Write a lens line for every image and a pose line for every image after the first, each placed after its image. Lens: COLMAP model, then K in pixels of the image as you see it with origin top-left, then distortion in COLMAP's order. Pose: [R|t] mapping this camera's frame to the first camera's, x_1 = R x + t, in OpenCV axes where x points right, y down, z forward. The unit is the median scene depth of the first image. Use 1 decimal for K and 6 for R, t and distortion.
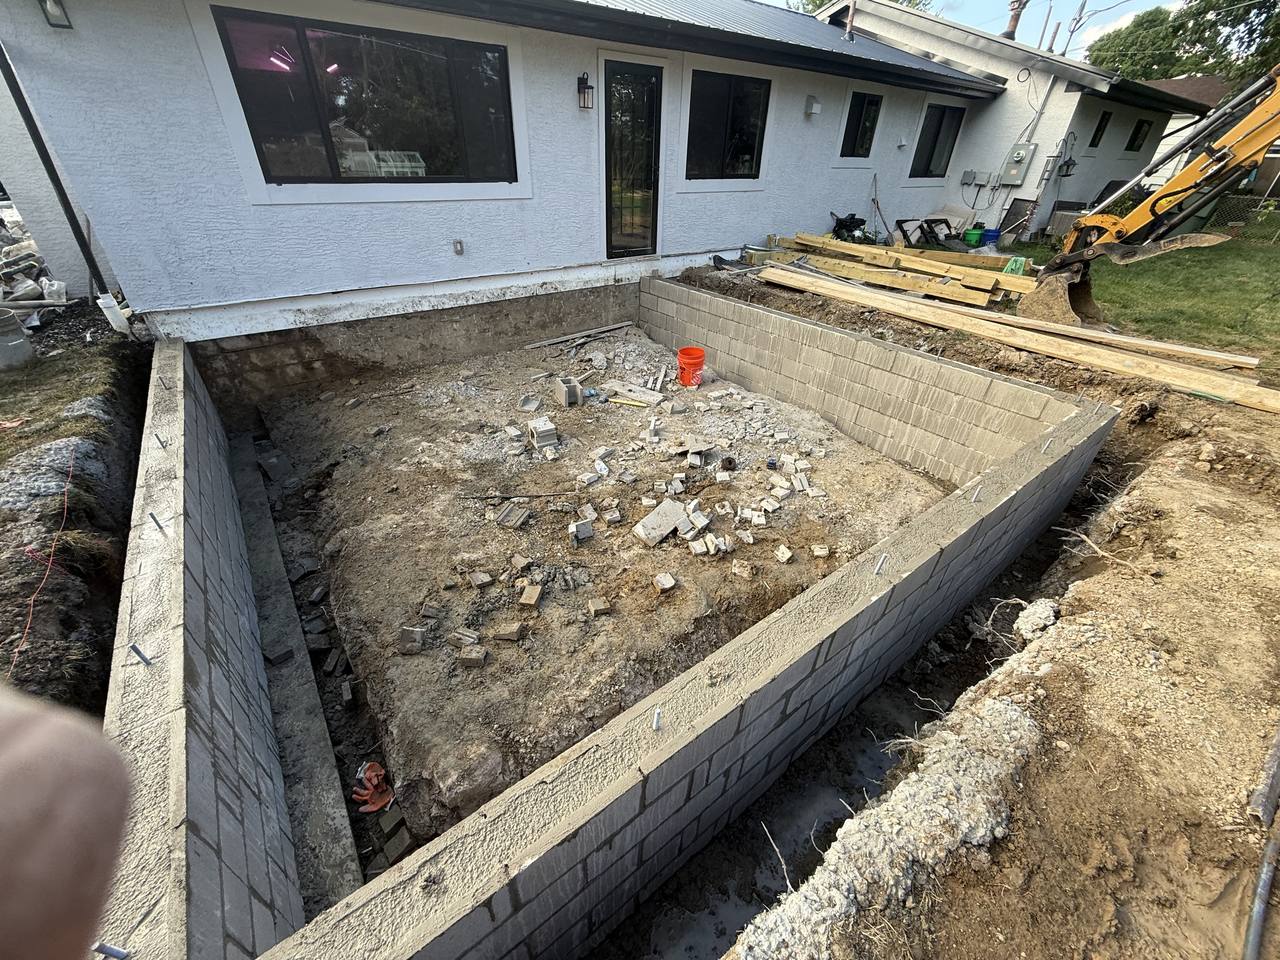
lens RADIAL K [[508.3, 0, 635.1], [0, 508.3, 479.1], [0, 0, 1]] dist [-0.001883, -0.000190]
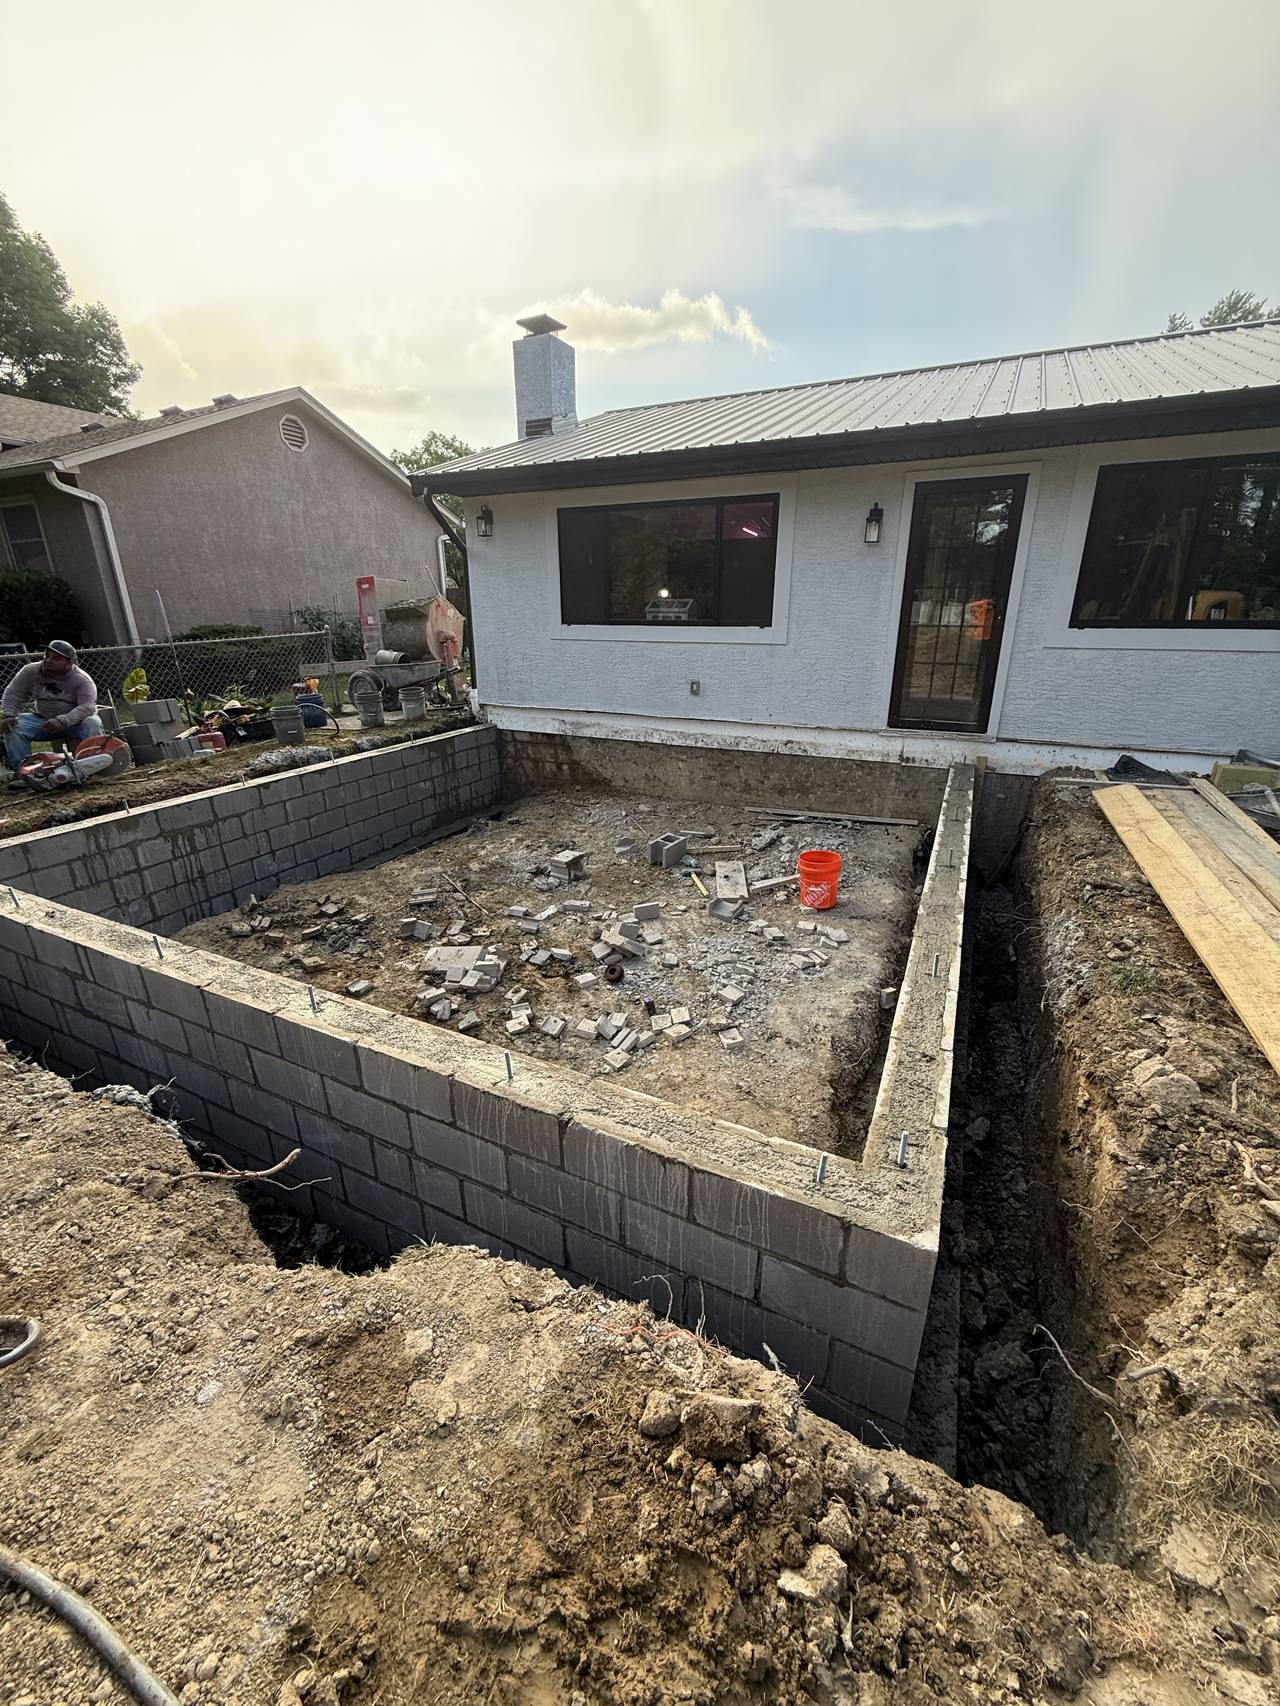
lens RADIAL K [[677.5, 0, 637.0], [0, 677.5, 846.9], [0, 0, 1]] dist [-0.001883, -0.000190]
pose [[0.462318, 0.277609, -0.842137, 0.753644], [-0.466589, 0.883774, 0.035186, -0.185909], [0.754027, 0.376664, 0.538114, 0.346490]]
